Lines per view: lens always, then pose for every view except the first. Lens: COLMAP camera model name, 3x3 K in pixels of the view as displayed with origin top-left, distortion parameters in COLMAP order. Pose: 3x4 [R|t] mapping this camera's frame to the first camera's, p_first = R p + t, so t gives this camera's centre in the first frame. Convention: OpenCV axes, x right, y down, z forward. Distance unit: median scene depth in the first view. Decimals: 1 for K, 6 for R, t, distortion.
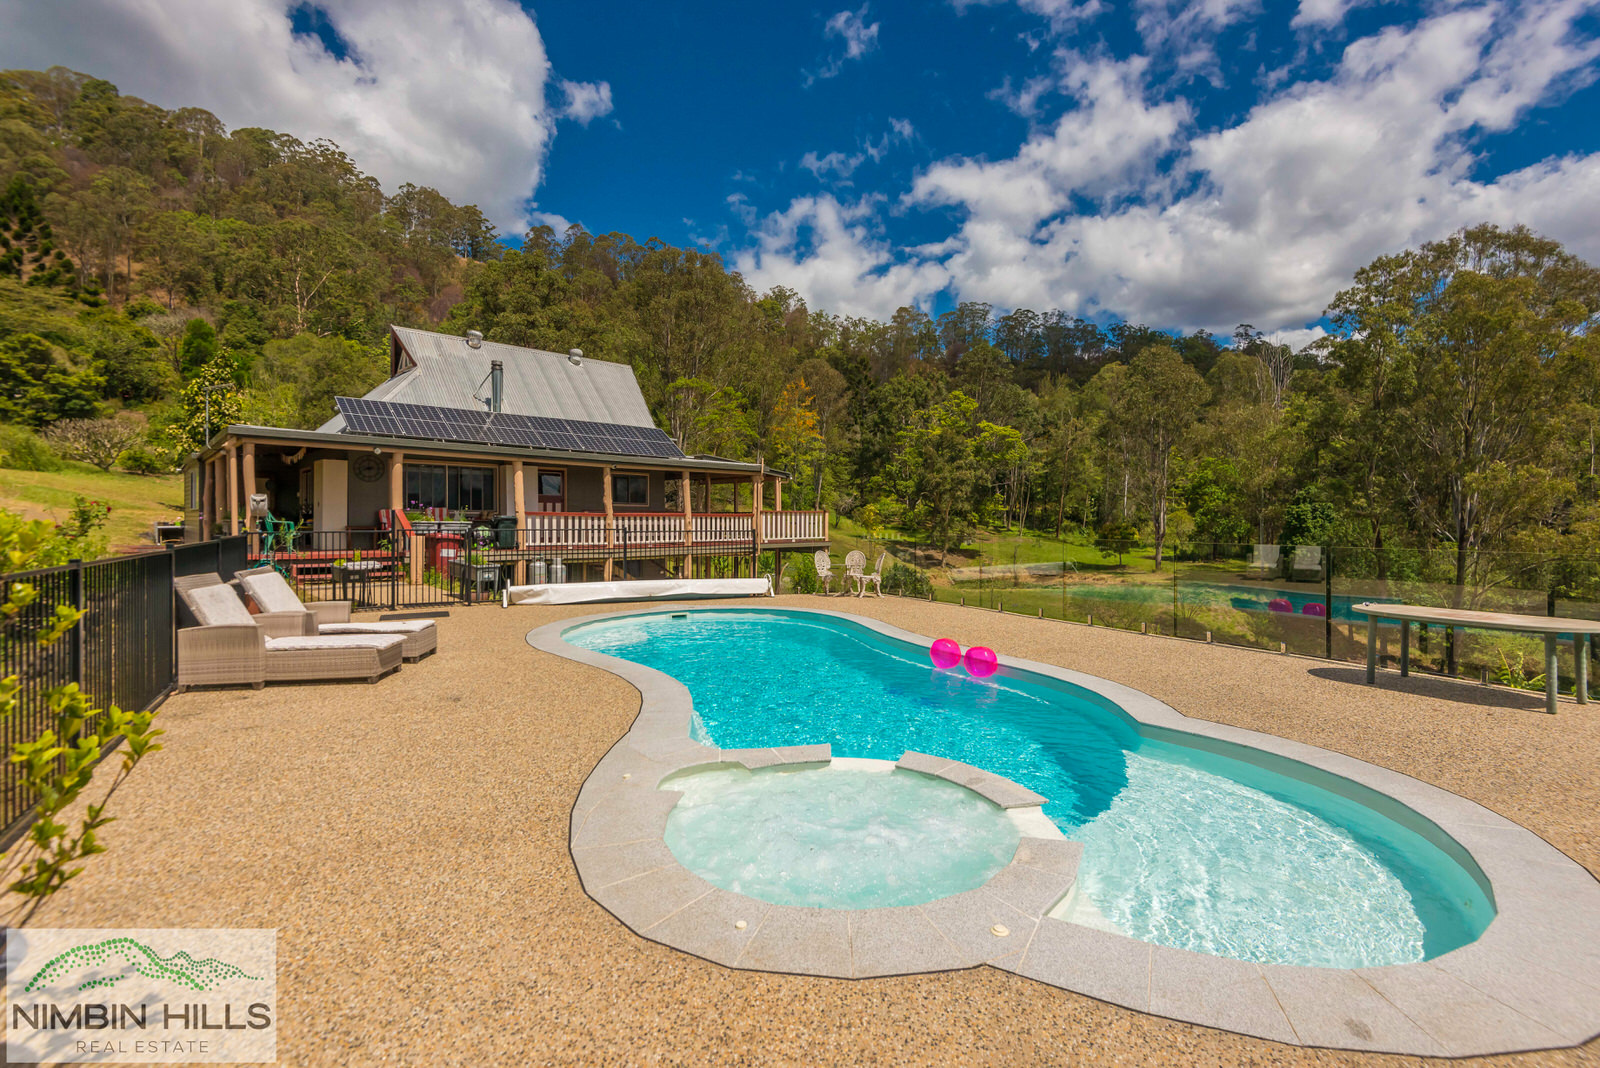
lens RADIAL K [[763.4, 0, 800.0], [0, 763.4, 534.0], [0, 0, 1]] dist [-0.003949, -0.001741]
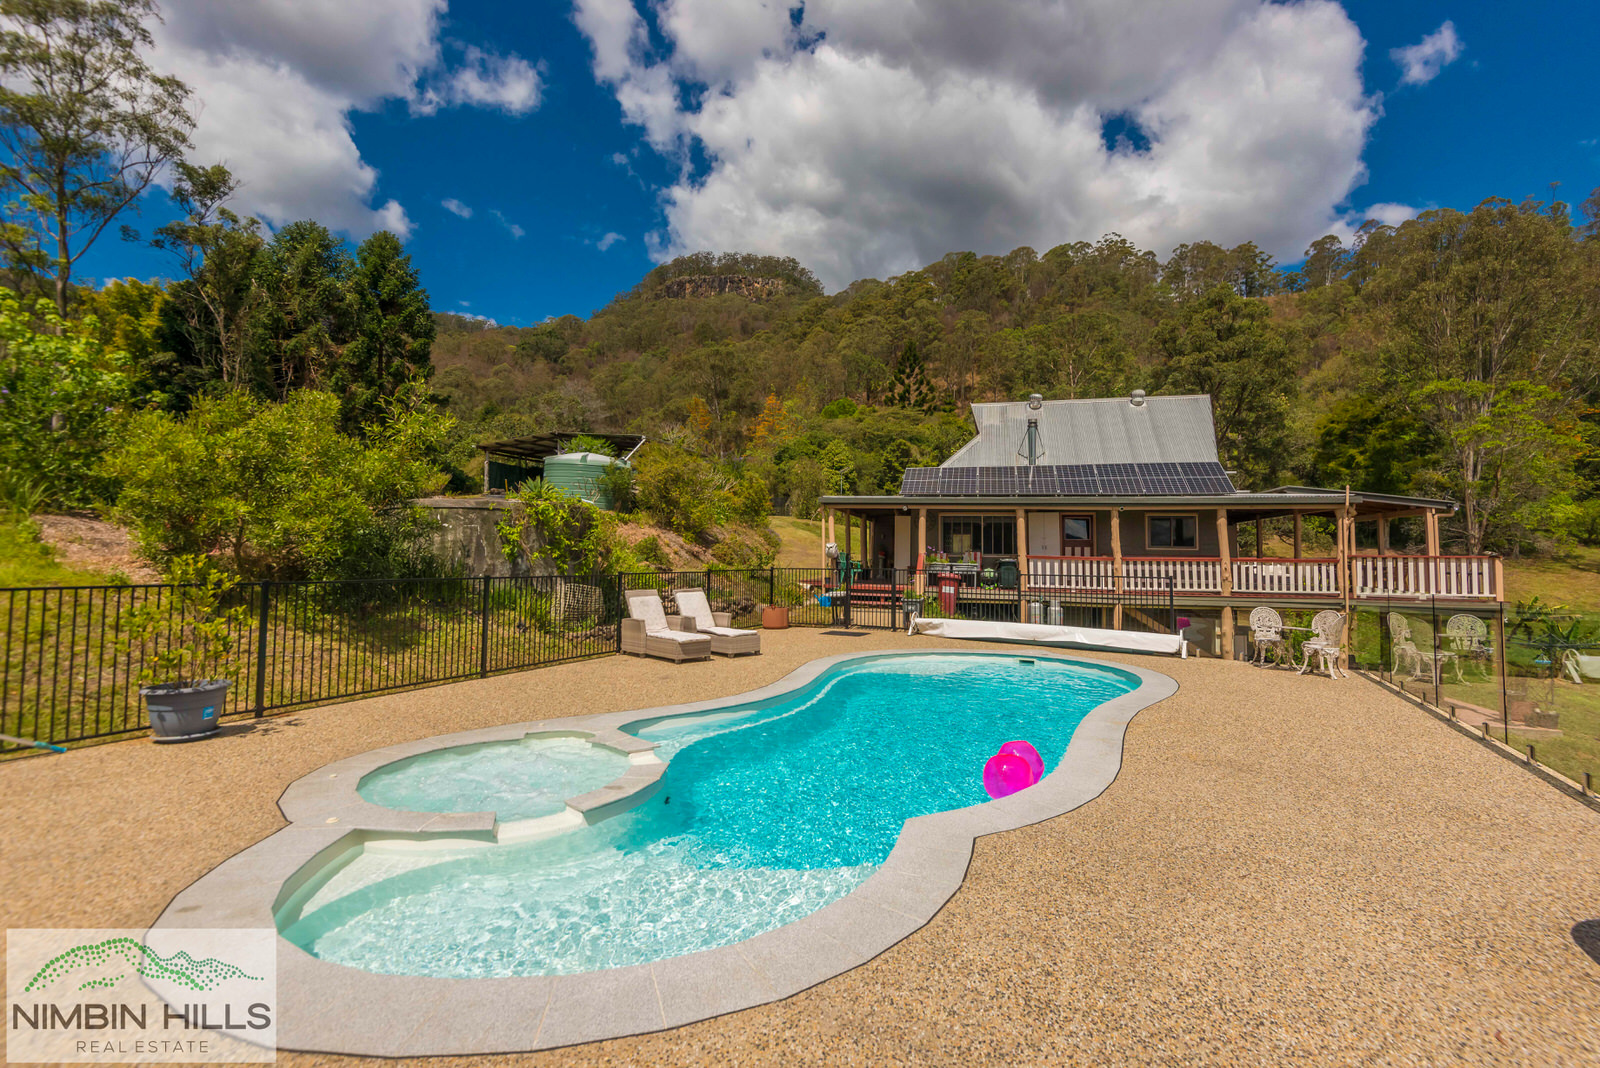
lens RADIAL K [[736.3, 0, 794.8], [0, 736.3, 523.4], [0, 0, 1]] dist [0.044367, -0.035267]
pose [[0.513390, -0.036950, -0.857360, 0.177761], [-0.027945, 0.997823, -0.059737, -0.001397], [0.857701, 0.054628, 0.511239, 0.087124]]
